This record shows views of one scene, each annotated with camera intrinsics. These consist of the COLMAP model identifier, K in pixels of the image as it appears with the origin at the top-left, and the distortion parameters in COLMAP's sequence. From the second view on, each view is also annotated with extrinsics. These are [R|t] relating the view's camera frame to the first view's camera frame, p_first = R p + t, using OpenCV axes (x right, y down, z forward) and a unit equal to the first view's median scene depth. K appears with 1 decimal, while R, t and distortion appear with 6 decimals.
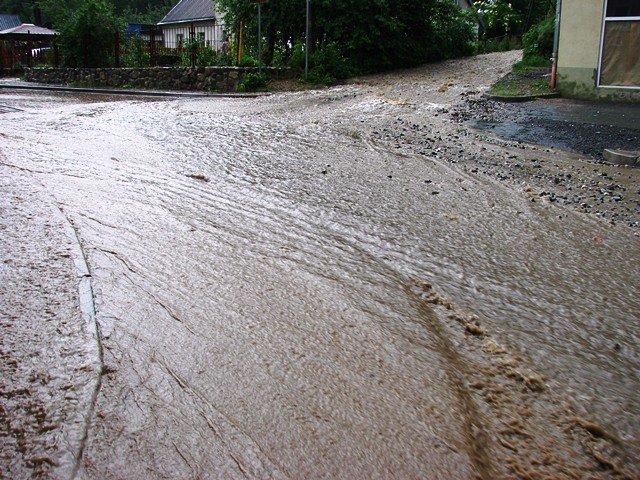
lens RADIAL K [[697.4, 0, 320.0], [0, 697.4, 240.0], [0, 0, 1]] dist [-0.222952, 0.298063]
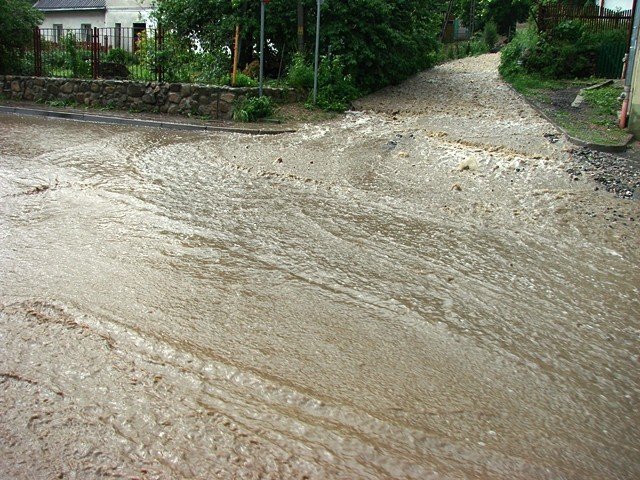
lens RADIAL K [[697.4, 0, 320.0], [0, 697.4, 240.0], [0, 0, 1]] dist [-0.222952, 0.298063]
pose [[0.973831, -0.019568, 0.226427, -0.199084], [0.016924, 0.999764, 0.013613, -0.092840], [-0.226640, -0.009424, 0.973933, 0.242536]]
